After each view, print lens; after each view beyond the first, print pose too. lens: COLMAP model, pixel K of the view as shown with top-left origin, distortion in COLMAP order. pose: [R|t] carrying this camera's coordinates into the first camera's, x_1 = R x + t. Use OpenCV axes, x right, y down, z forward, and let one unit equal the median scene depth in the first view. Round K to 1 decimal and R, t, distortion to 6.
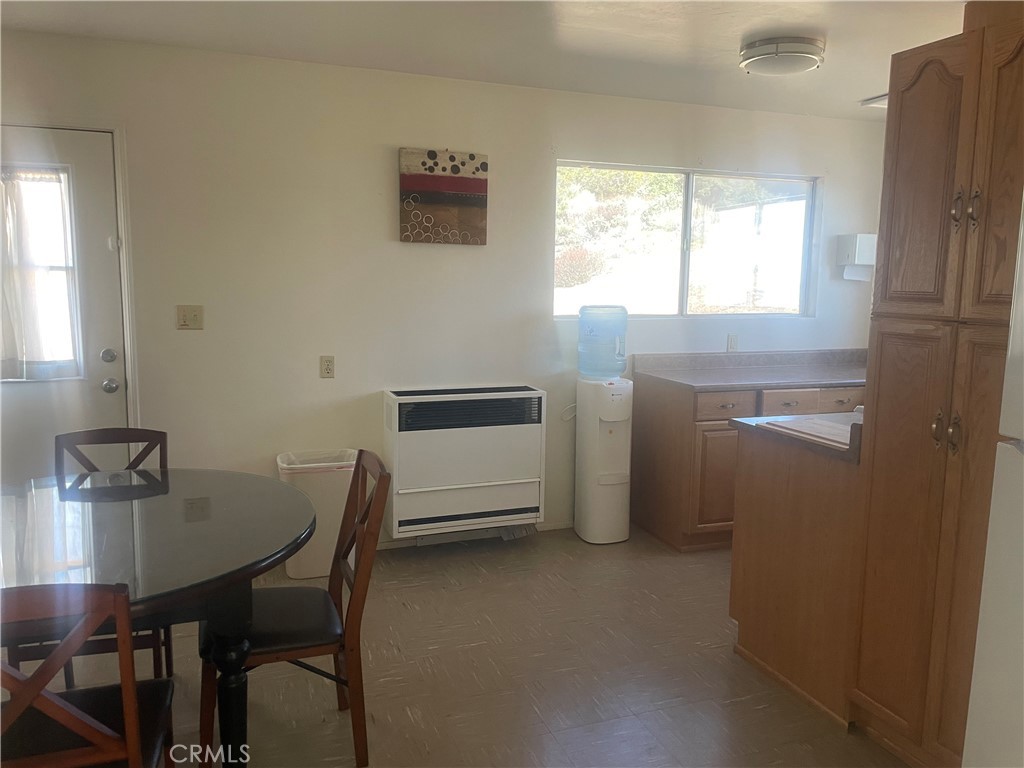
lens RADIAL K [[781.1, 0, 512.0], [0, 781.1, 384.0], [0, 0, 1]] dist [0.051819, -0.003831]
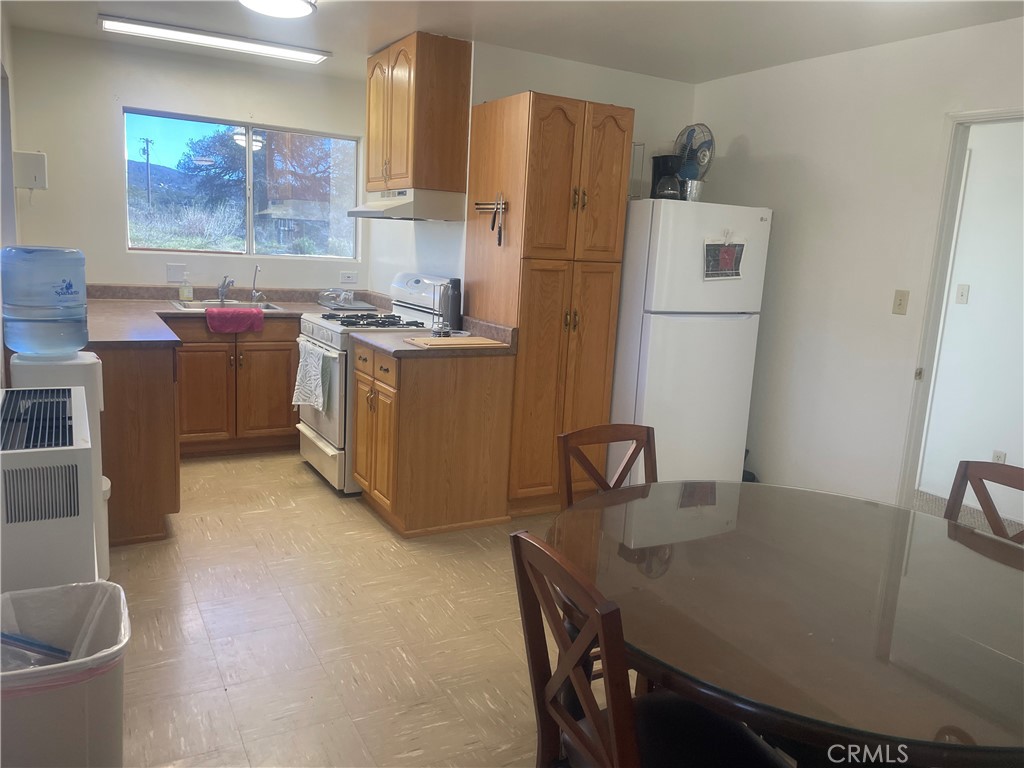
lens RADIAL K [[781.1, 0, 512.0], [0, 781.1, 384.0], [0, 0, 1]] dist [0.051819, -0.003831]
pose [[-0.154555, -0.195538, 0.968441, -1.243745], [0.077510, 0.974798, 0.209191, -0.190964], [-0.984939, 0.107395, -0.135504, 1.422140]]
